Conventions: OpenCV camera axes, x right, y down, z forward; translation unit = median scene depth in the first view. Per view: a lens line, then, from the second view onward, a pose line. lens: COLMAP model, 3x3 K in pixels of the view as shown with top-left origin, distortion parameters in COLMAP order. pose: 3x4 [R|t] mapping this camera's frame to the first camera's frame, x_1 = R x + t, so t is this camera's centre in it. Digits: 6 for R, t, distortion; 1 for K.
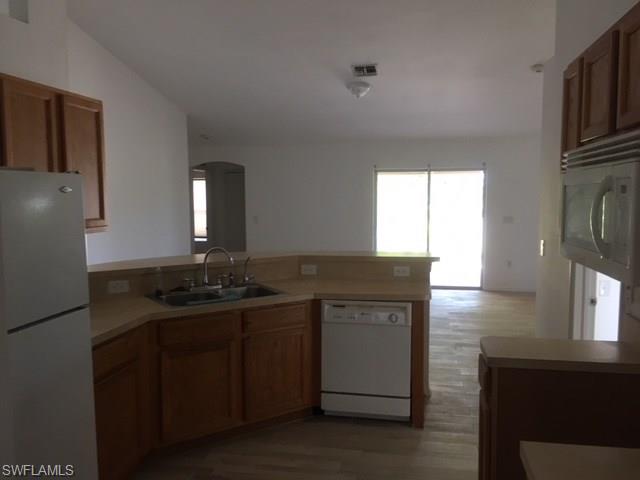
lens RADIAL K [[544.8, 0, 320.0], [0, 544.8, 240.0], [0, 0, 1]] dist [0.079991, -0.126677]
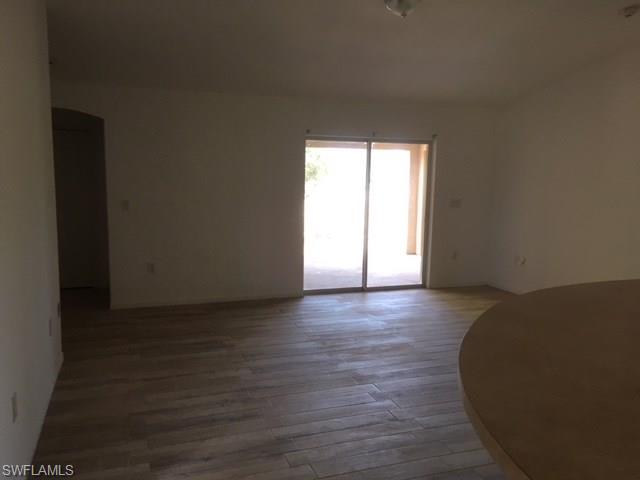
lens RADIAL K [[544.8, 0, 320.0], [0, 544.8, 240.0], [0, 0, 1]] dist [0.079991, -0.126677]
pose [[0.868589, -0.042970, 0.493666, -0.250263], [0.020756, 0.998514, 0.050393, -0.026955], [-0.495098, -0.033524, 0.868190, 0.357744]]
